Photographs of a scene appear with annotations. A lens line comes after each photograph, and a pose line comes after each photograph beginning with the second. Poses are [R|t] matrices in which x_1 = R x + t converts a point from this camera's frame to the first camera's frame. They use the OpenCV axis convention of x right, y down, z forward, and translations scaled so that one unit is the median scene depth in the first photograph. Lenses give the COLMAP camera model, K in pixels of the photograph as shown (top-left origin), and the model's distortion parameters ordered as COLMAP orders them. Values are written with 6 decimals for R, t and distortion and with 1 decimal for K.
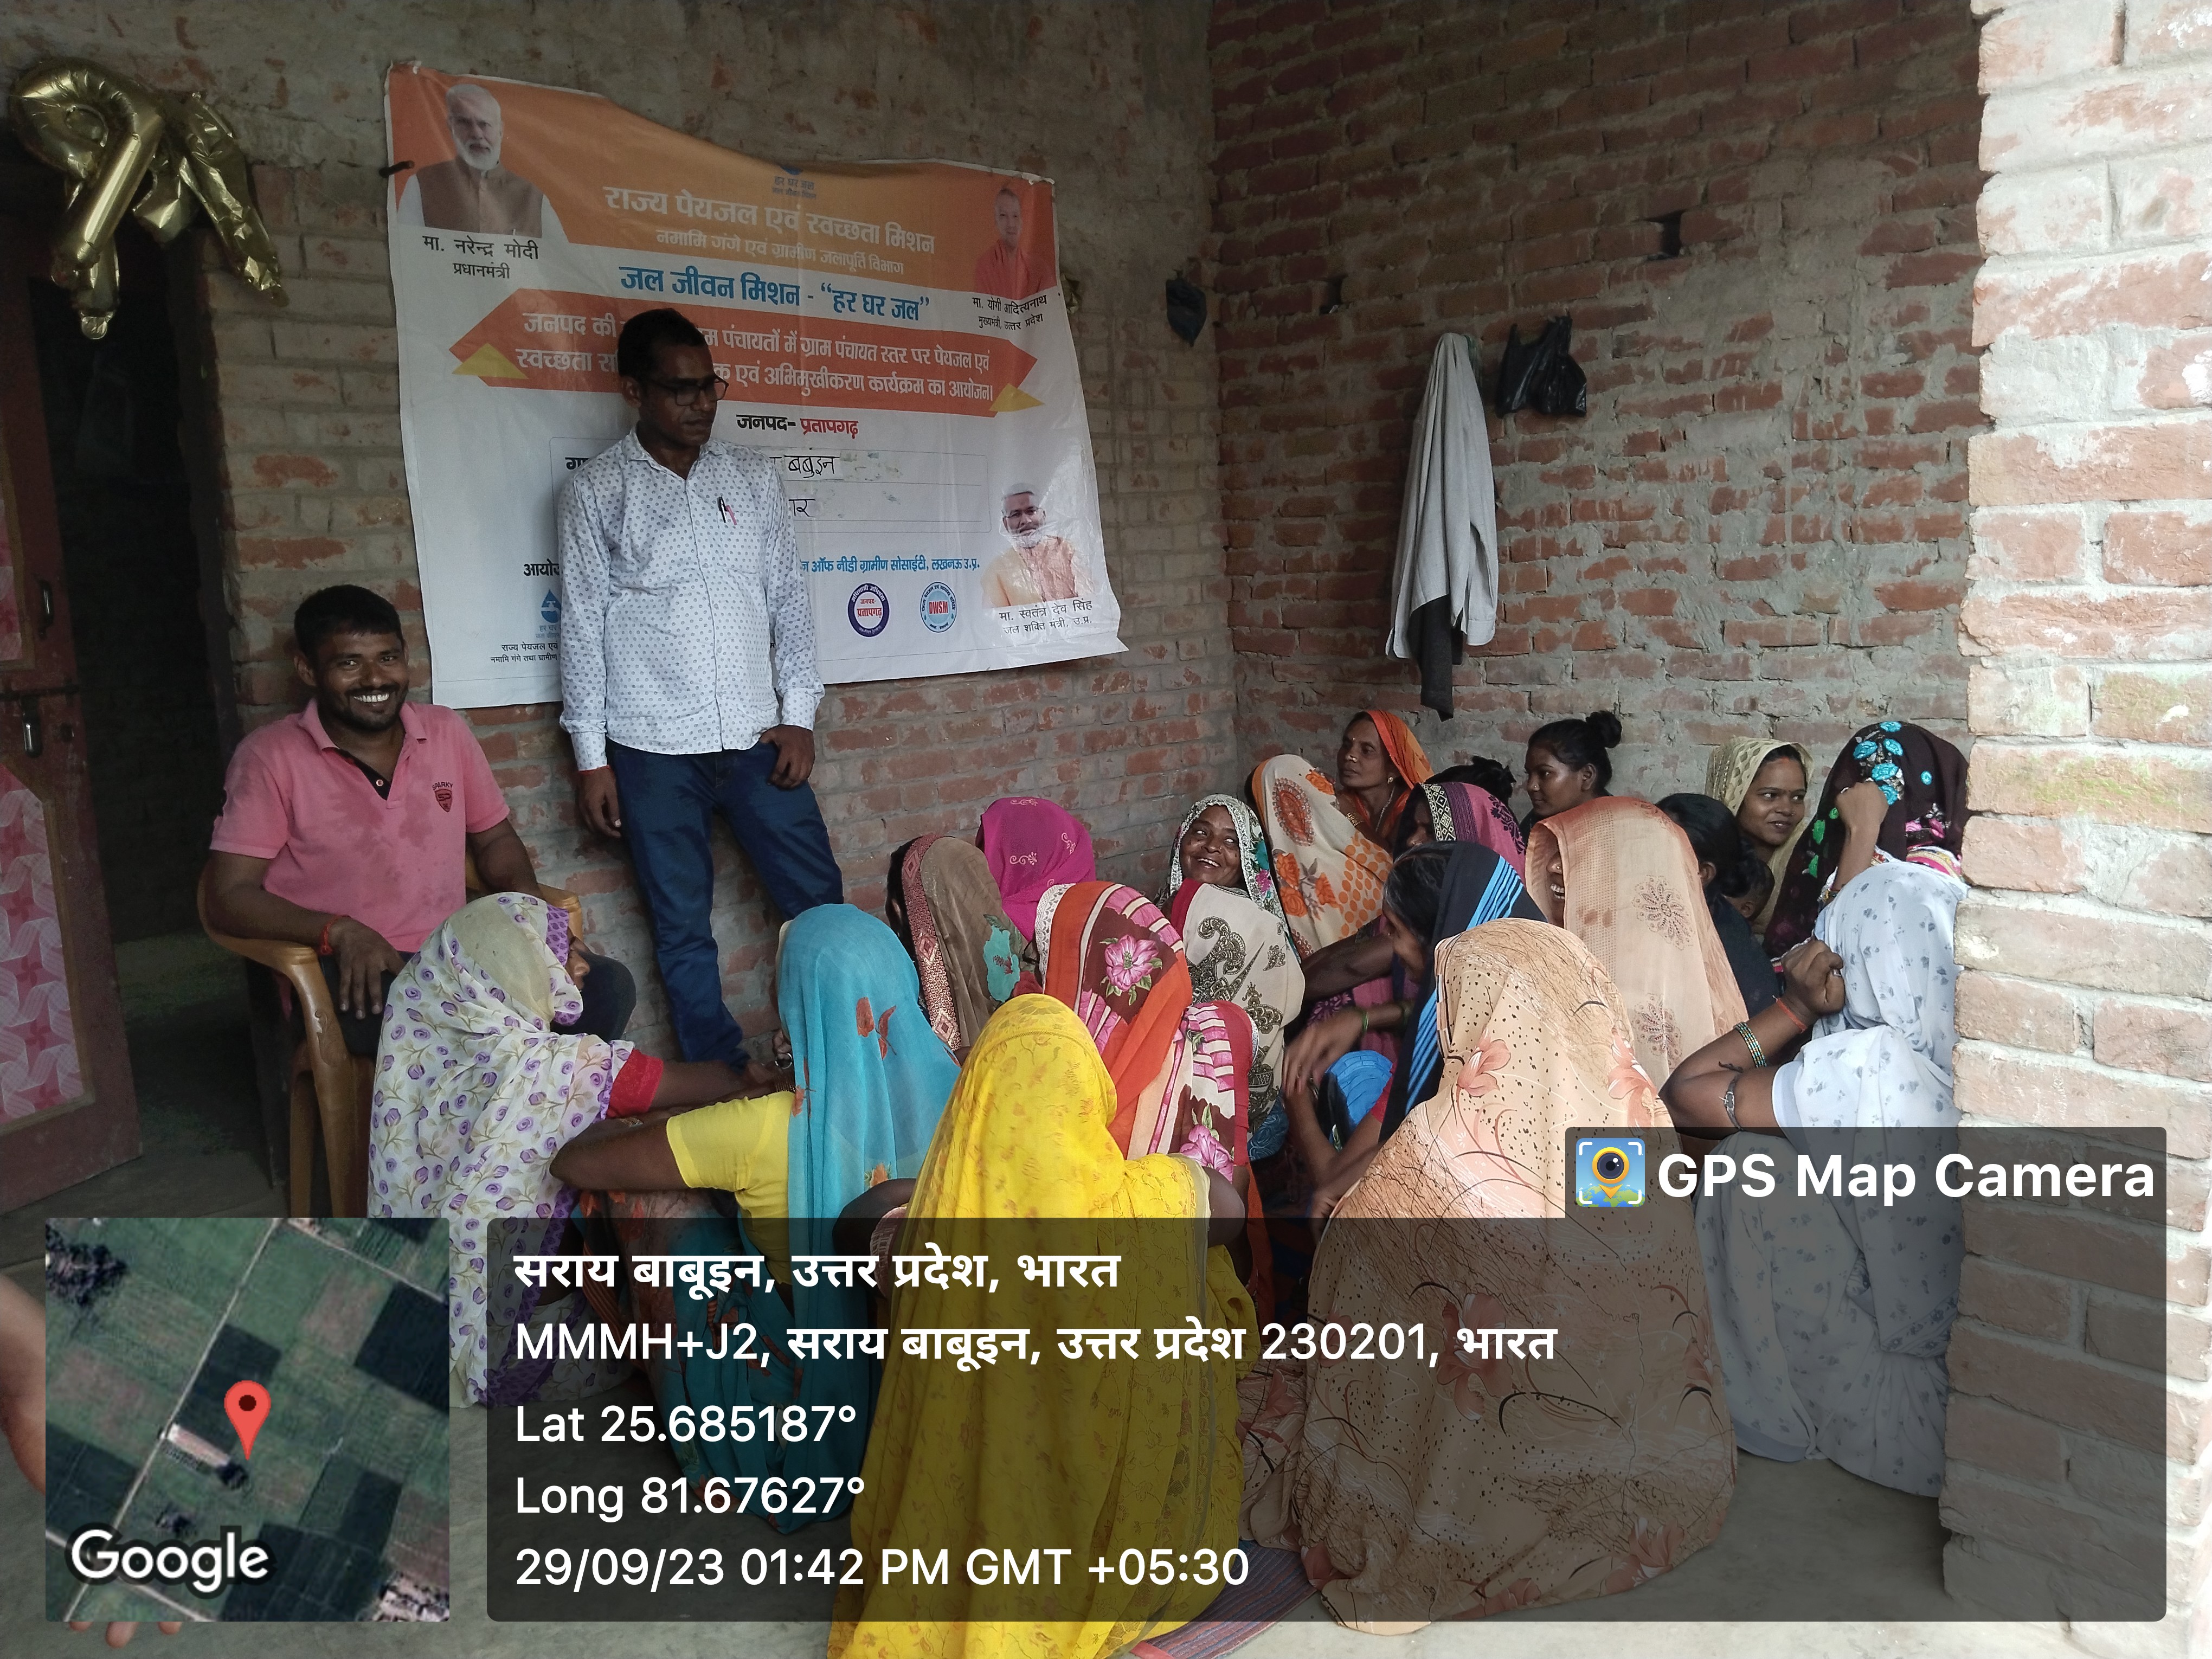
lens RADIAL K [[1842.4, 0, 1109.1], [0, 1842.4, 796.3], [0, 0, 1]] dist [0.129094, -0.377254]
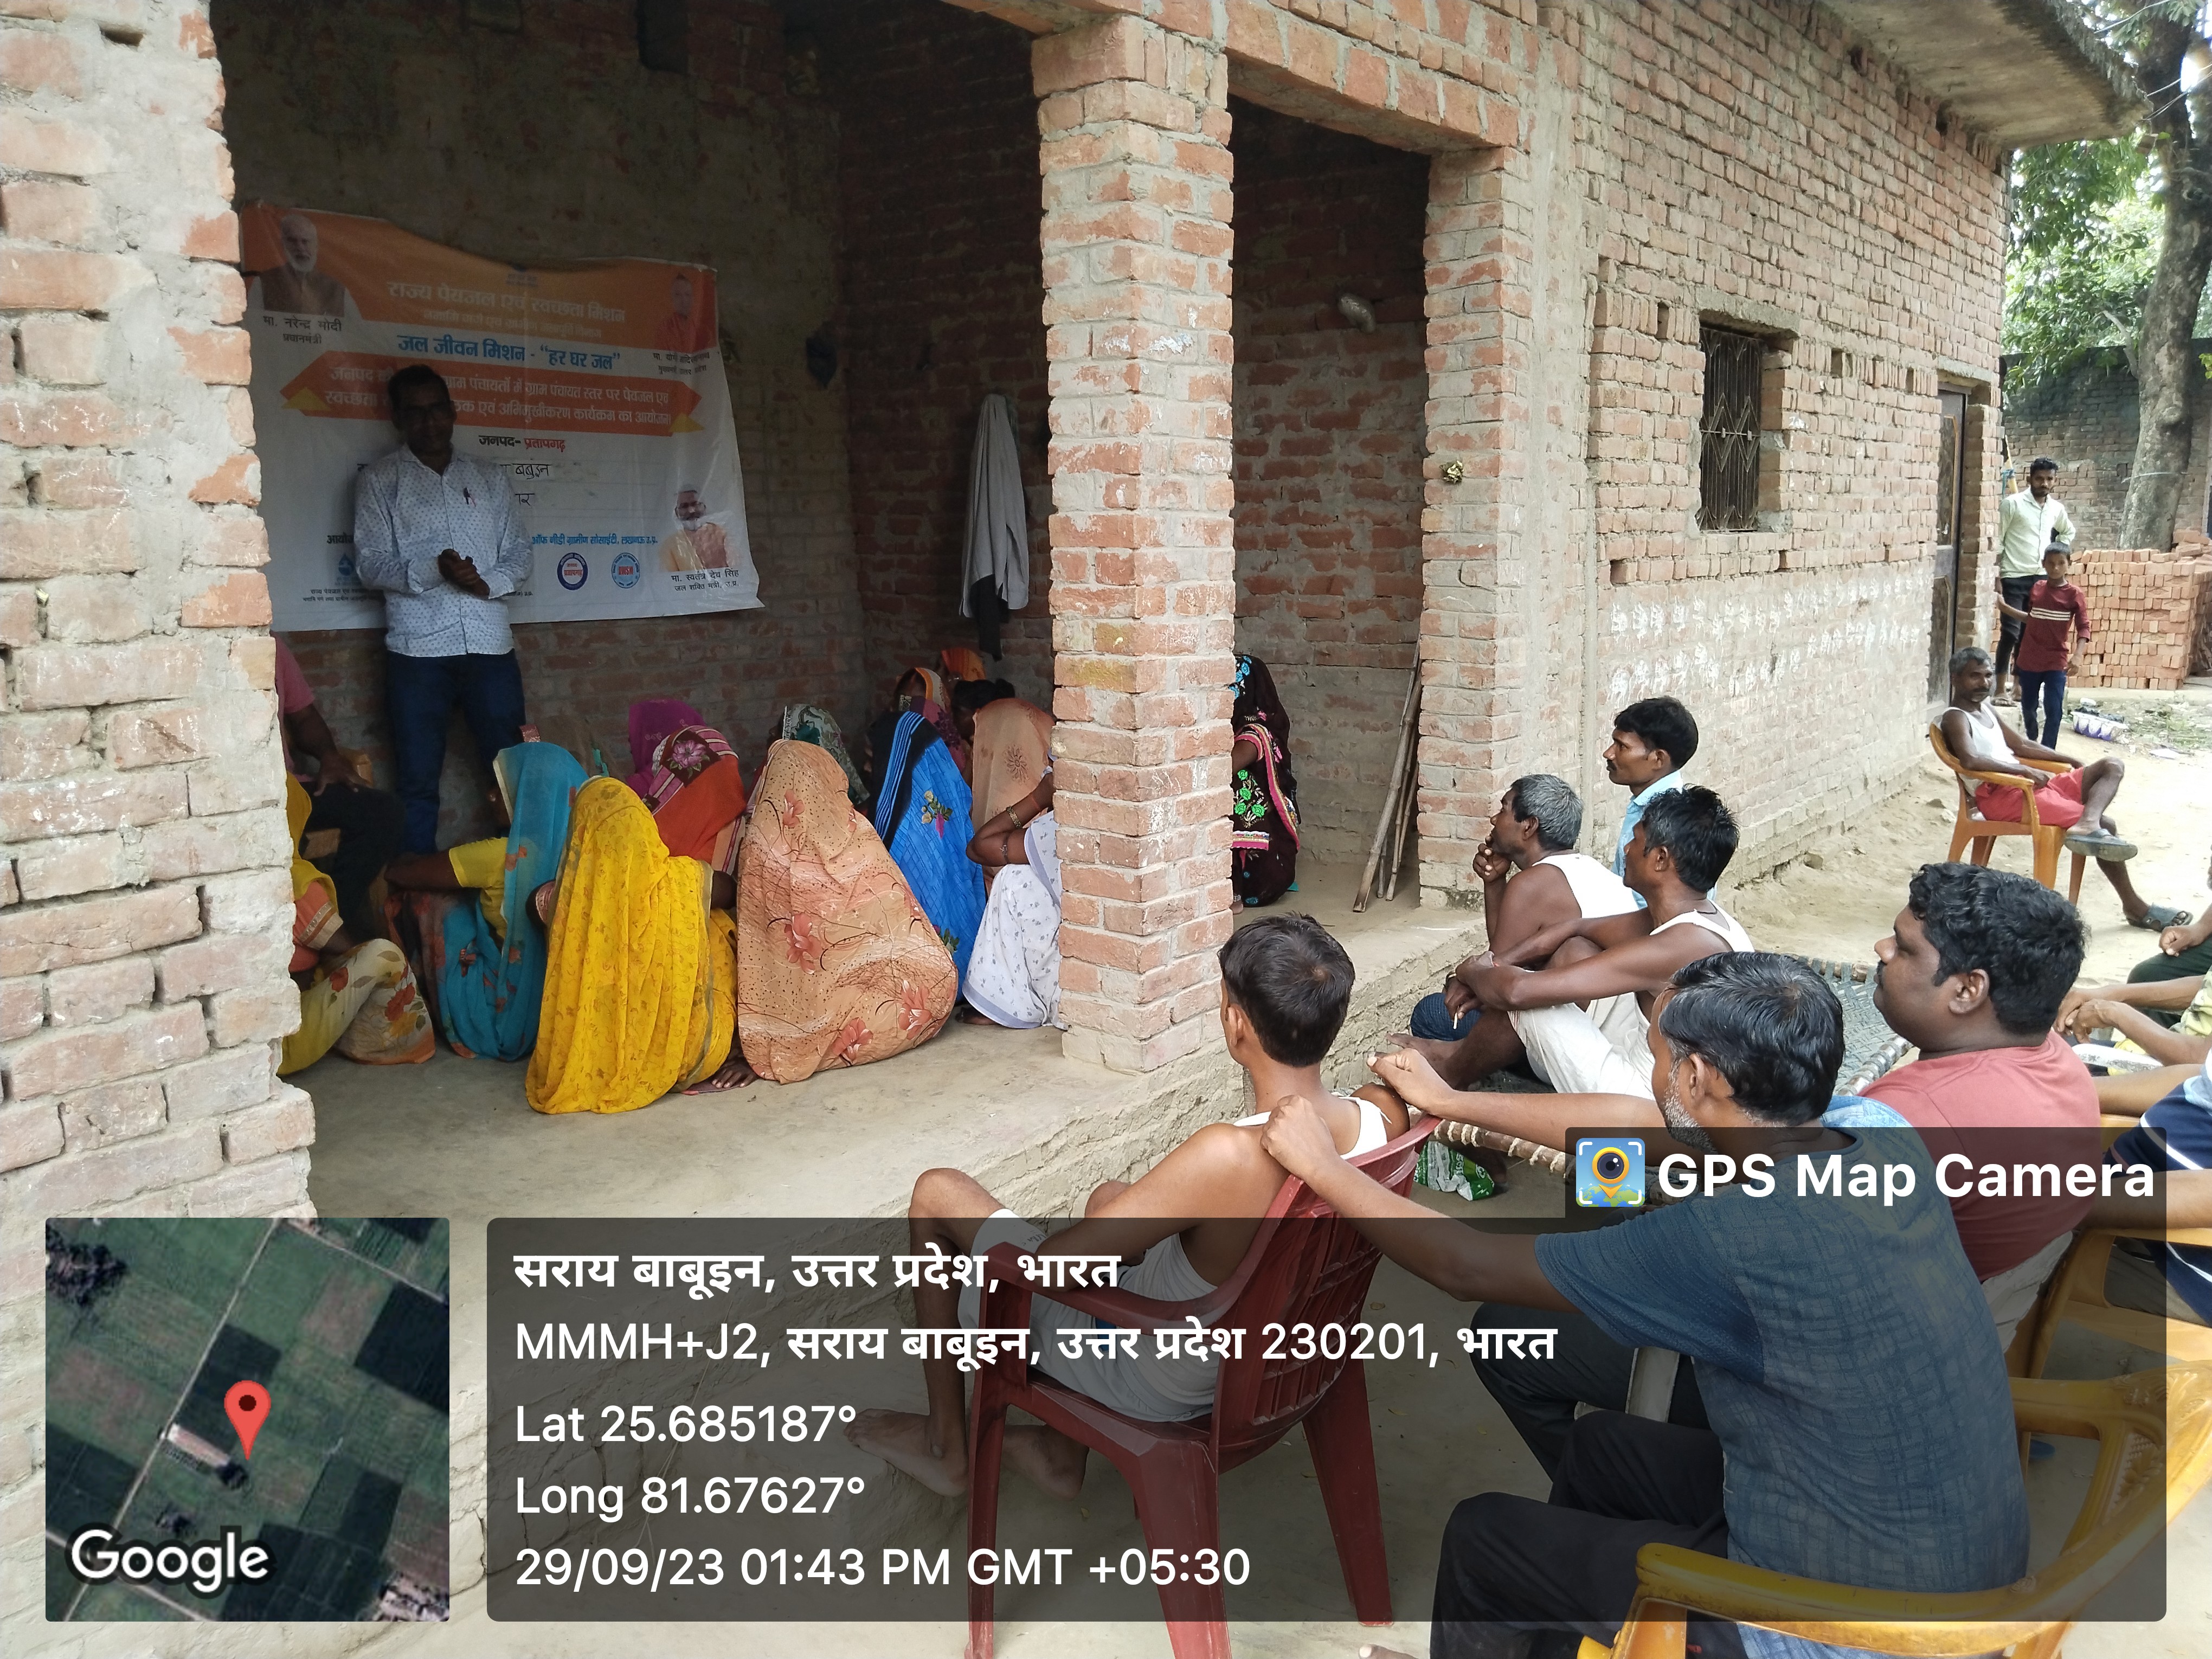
lens RADIAL K [[2008.0, 0, 1181.6], [0, 2008.0, 822.8], [0, 0, 1]] dist [0.146317, -0.315819]
pose [[0.992041, 0.013273, 0.125214, 0.145938], [-0.016122, 0.999633, 0.021764, 0.054273], [-0.124879, -0.023610, 0.991891, -0.644541]]
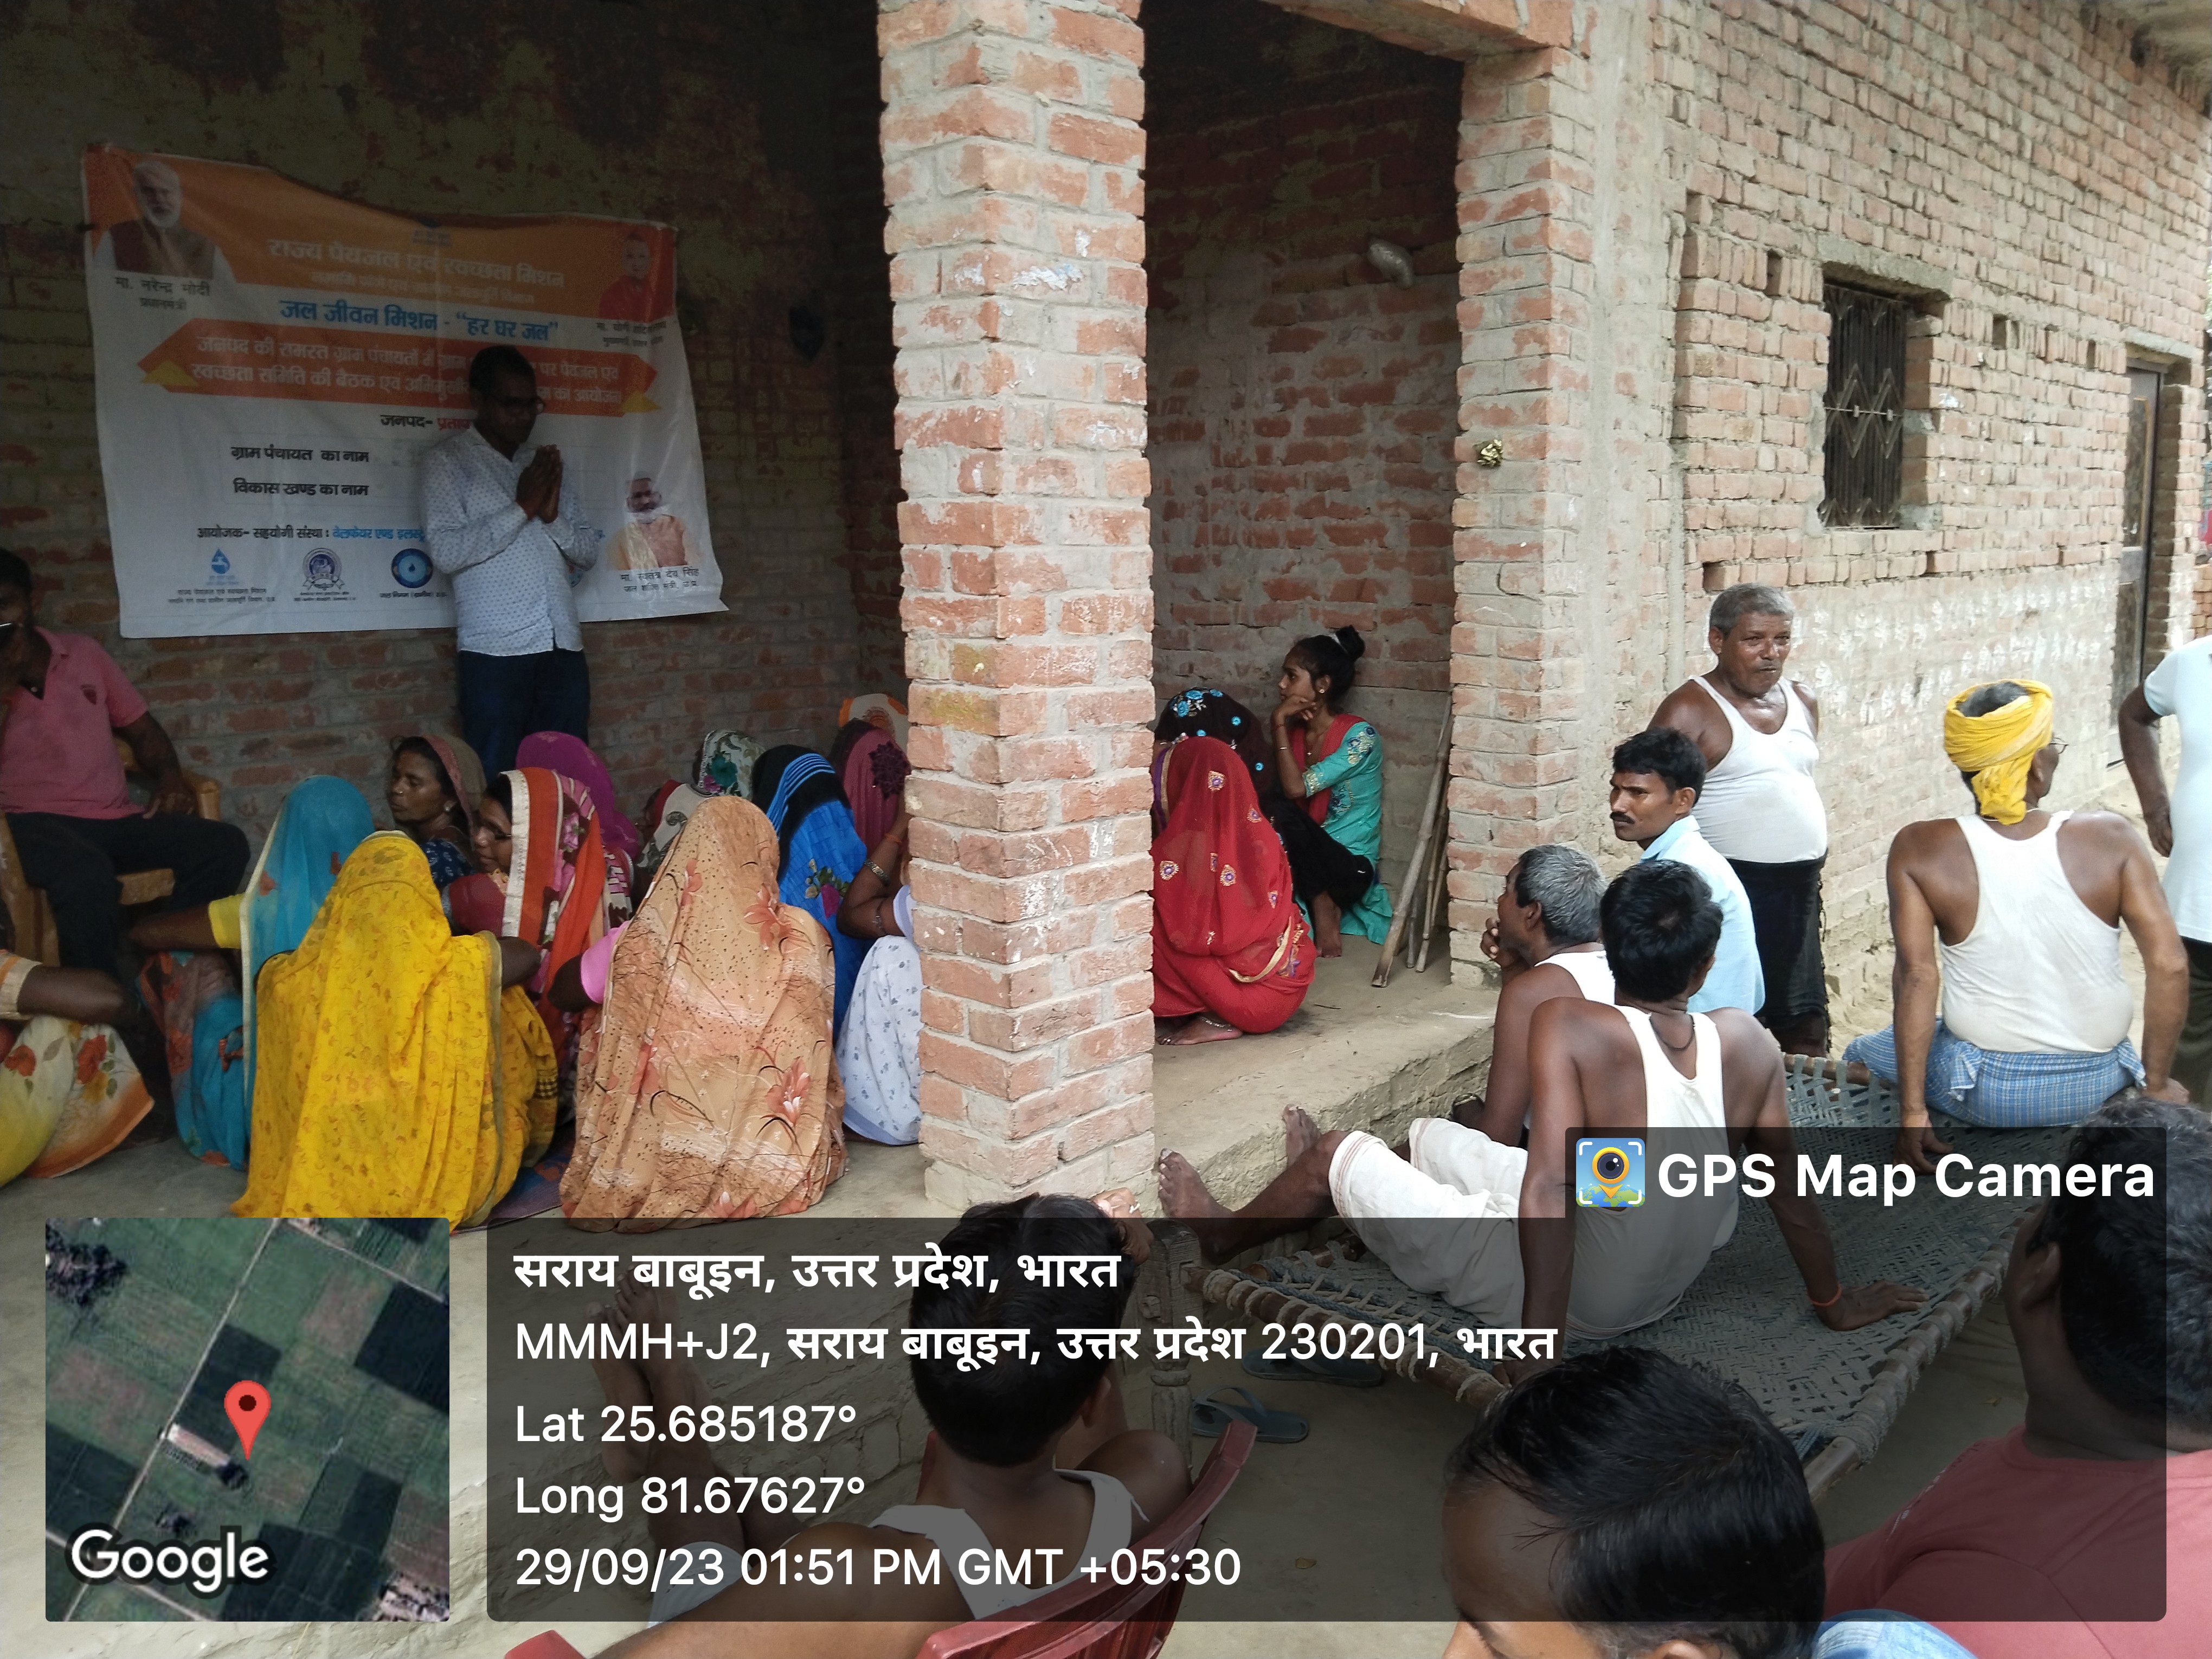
lens RADIAL K [[1963.6, 0, 1194.4], [0, 1963.6, 828.9], [0, 0, 1]] dist [0.062451, -0.124860]
pose [[0.998974, 0.028770, 0.034975, 0.307351], [-0.029910, 0.999023, 0.032520, 0.017933], [-0.034005, -0.033533, 0.998859, -0.376035]]
